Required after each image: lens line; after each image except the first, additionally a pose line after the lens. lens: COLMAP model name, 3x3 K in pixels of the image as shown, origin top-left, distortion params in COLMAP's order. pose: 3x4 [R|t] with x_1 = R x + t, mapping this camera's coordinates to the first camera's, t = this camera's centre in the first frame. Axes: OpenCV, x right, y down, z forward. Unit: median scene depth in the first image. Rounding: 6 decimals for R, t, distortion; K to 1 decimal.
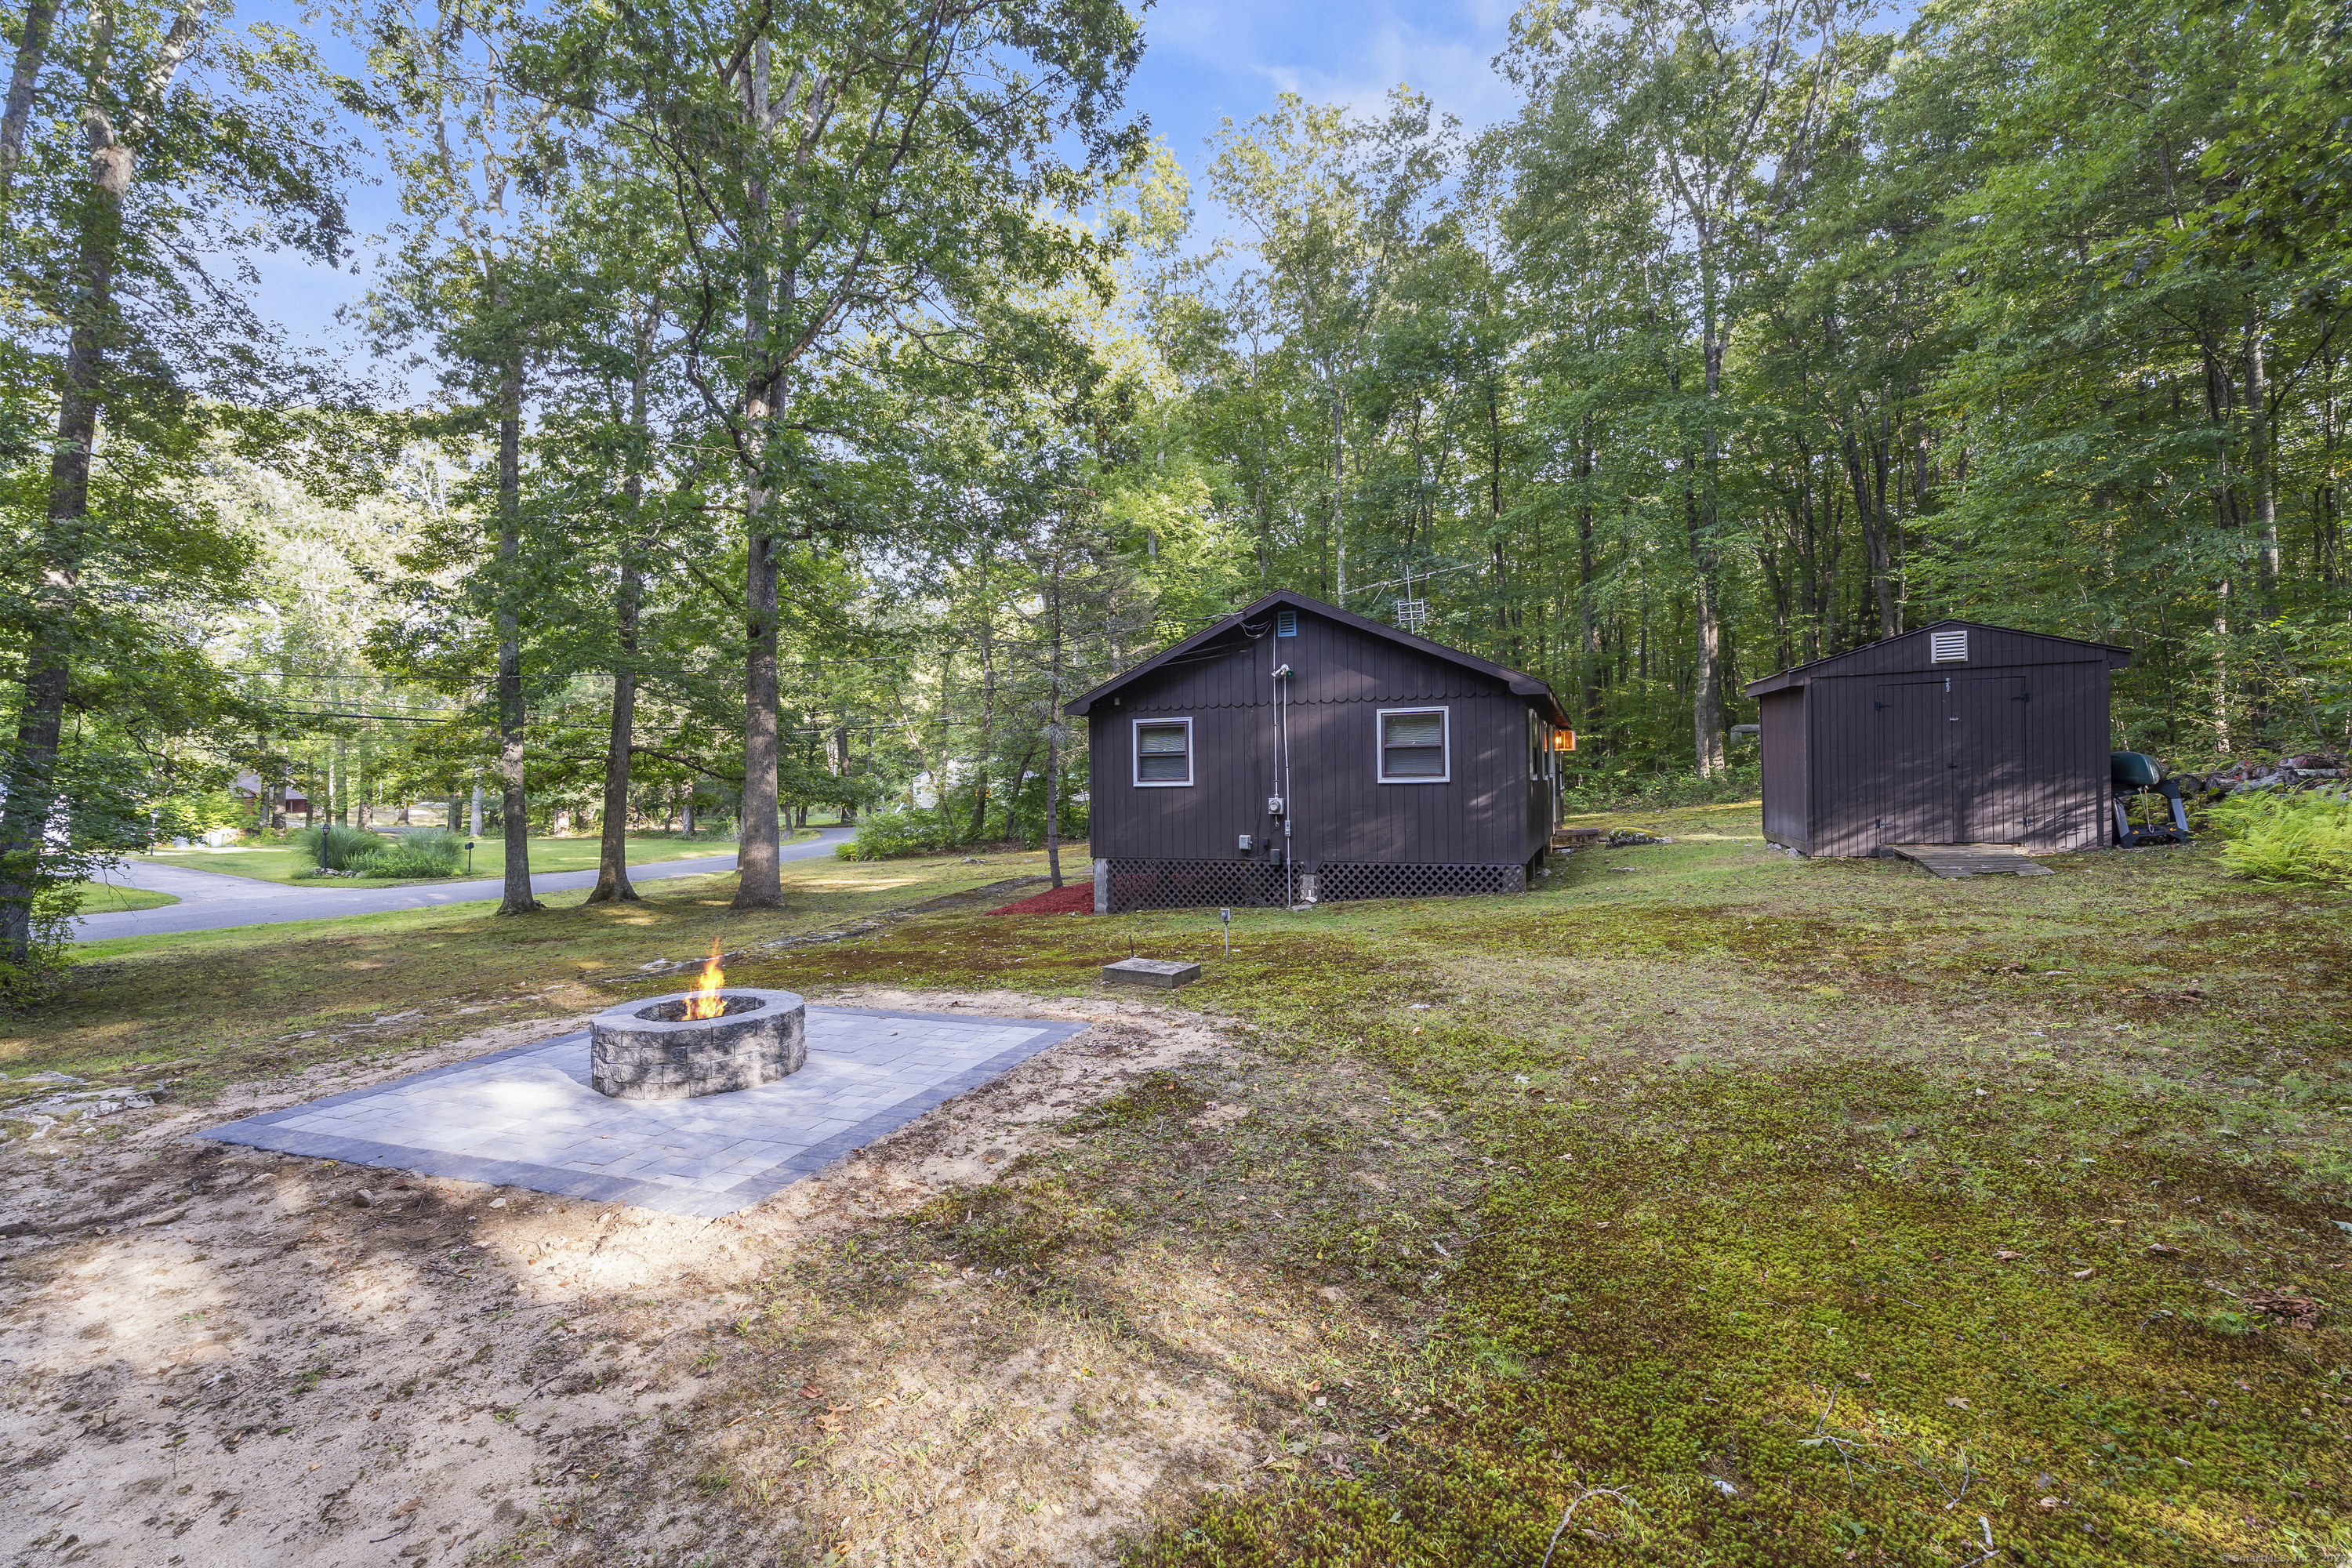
lens RADIAL K [[1078.9, 0, 1176.0], [0, 1078.9, 786.9], [0, 0, 1]] dist [0.002451, -0.000641]
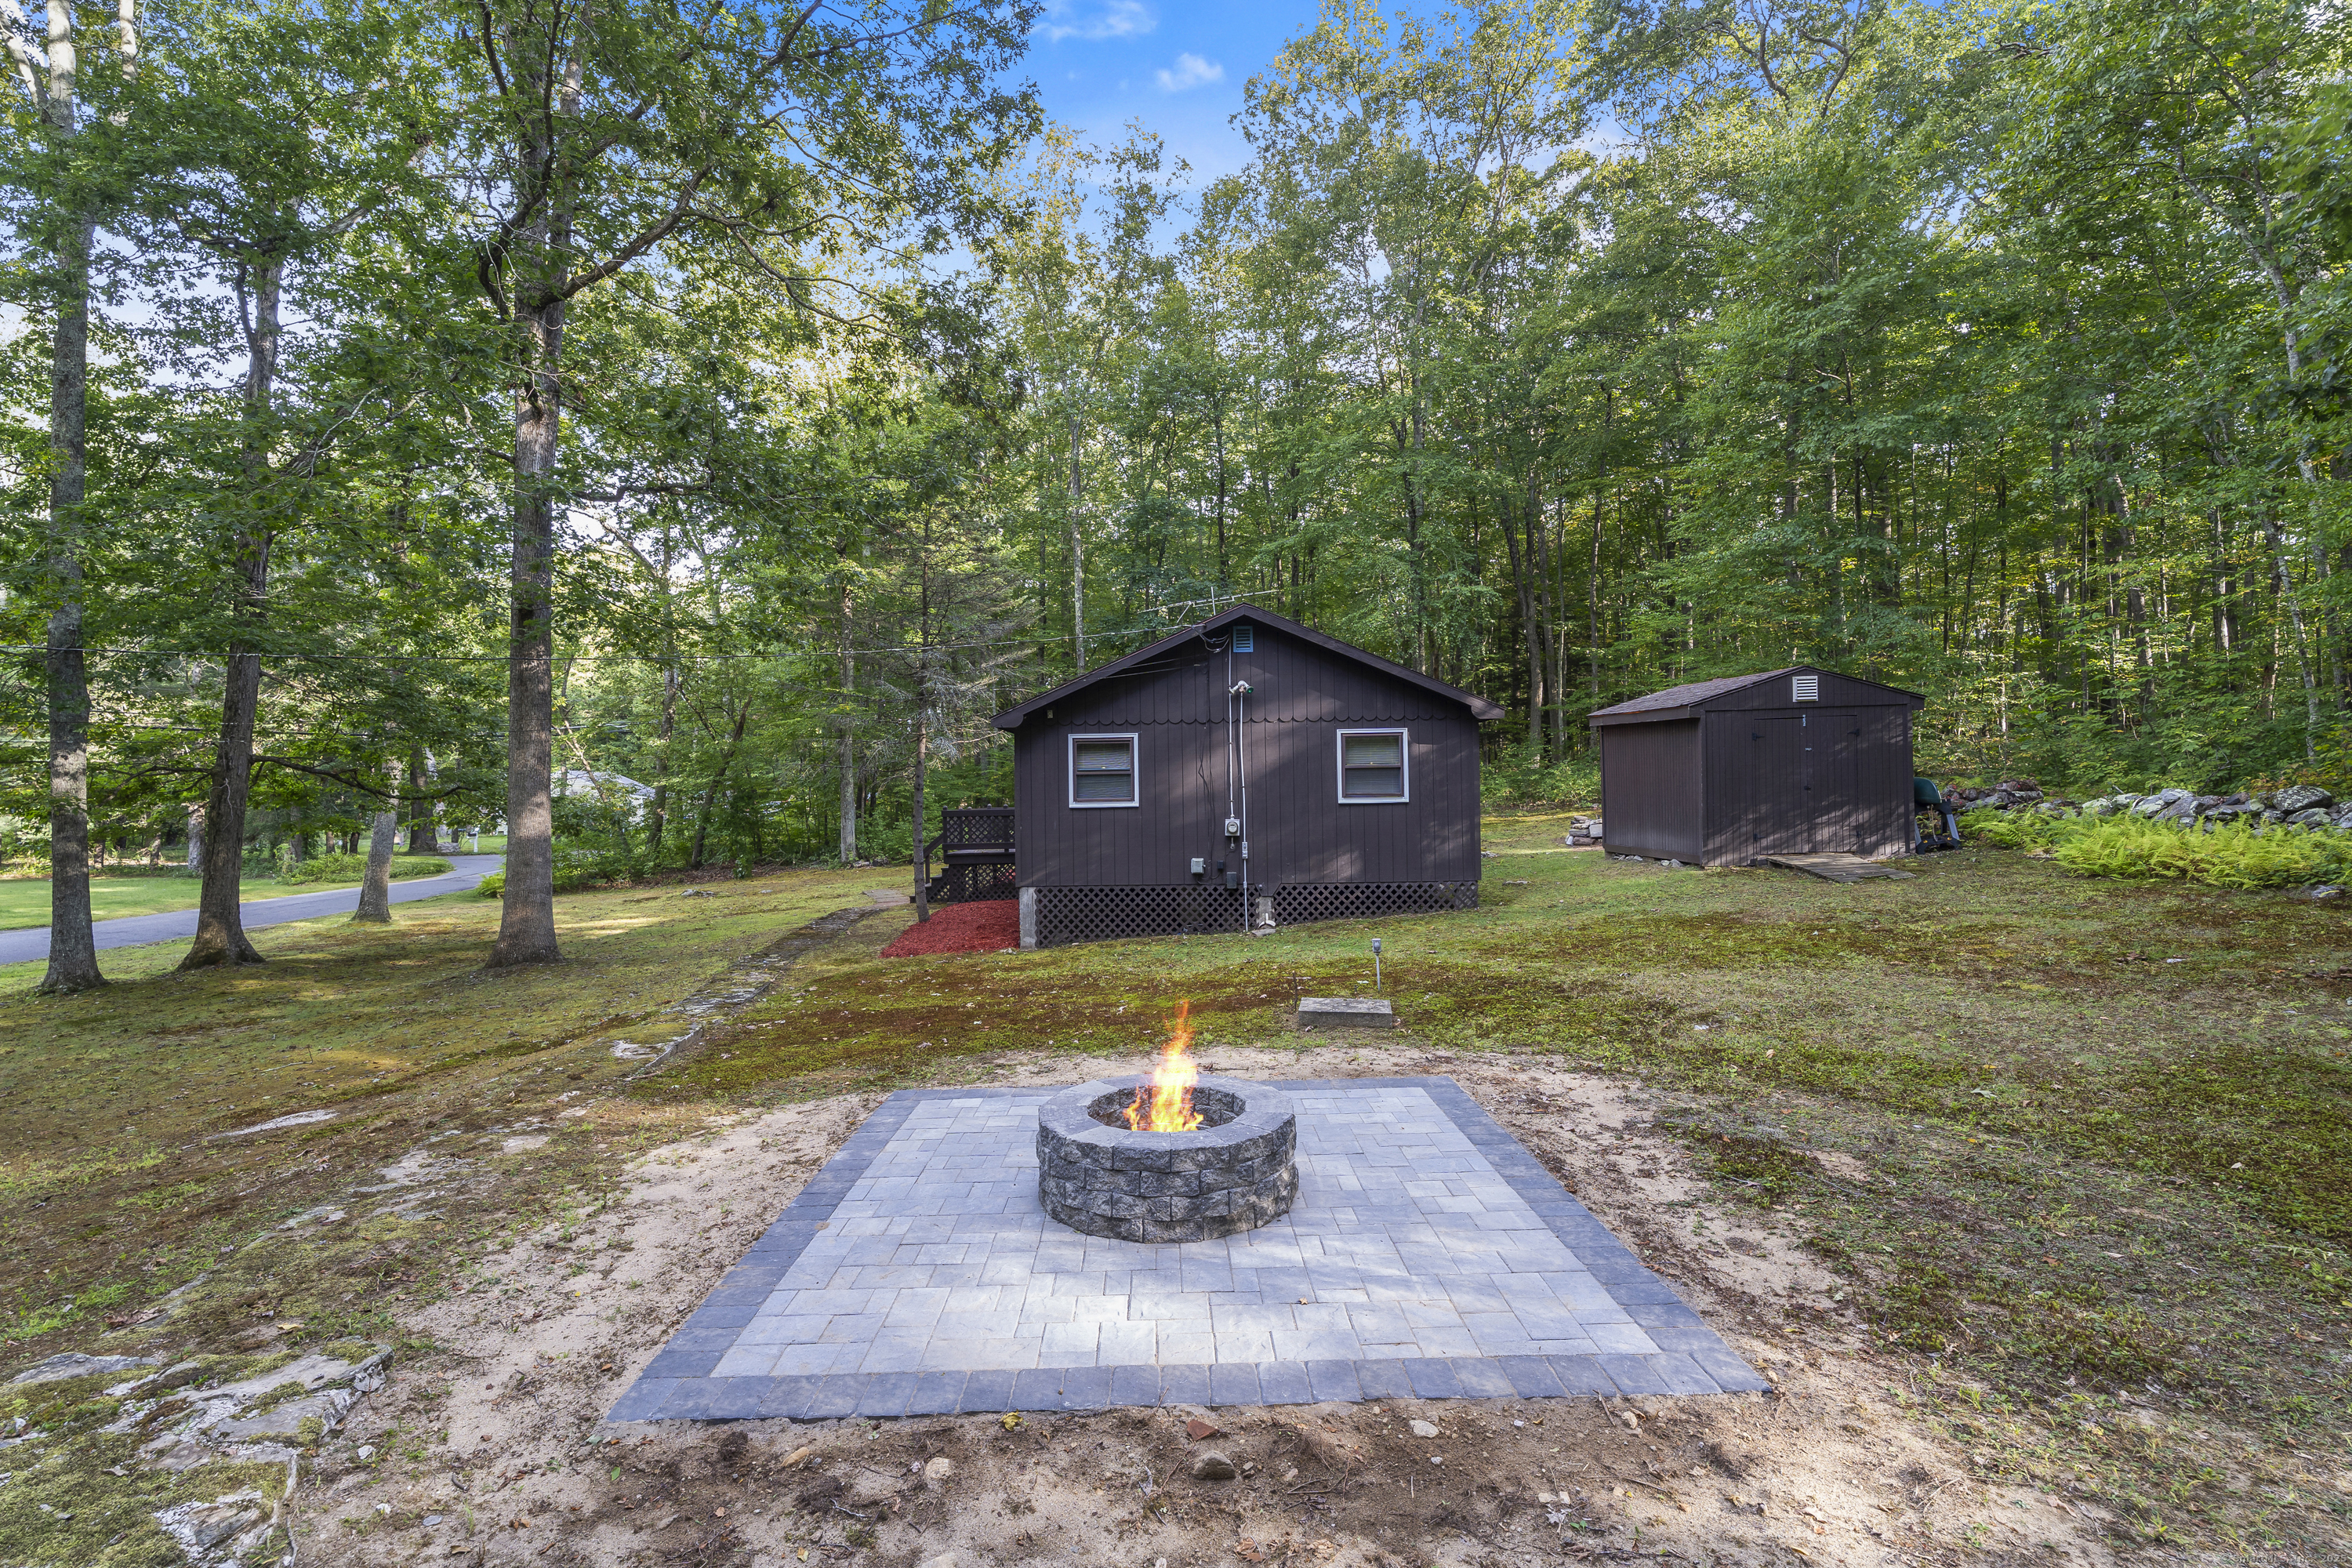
lens RADIAL K [[1078.9, 0, 1177.4], [0, 1078.9, 775.8], [0, 0, 1]] dist [0.002451, -0.000641]
pose [[0.930263, 0.006046, 0.366843, -0.316756], [0.003741, 0.999656, -0.025962, -0.003599], [-0.366873, 0.025524, 0.929921, 0.126247]]
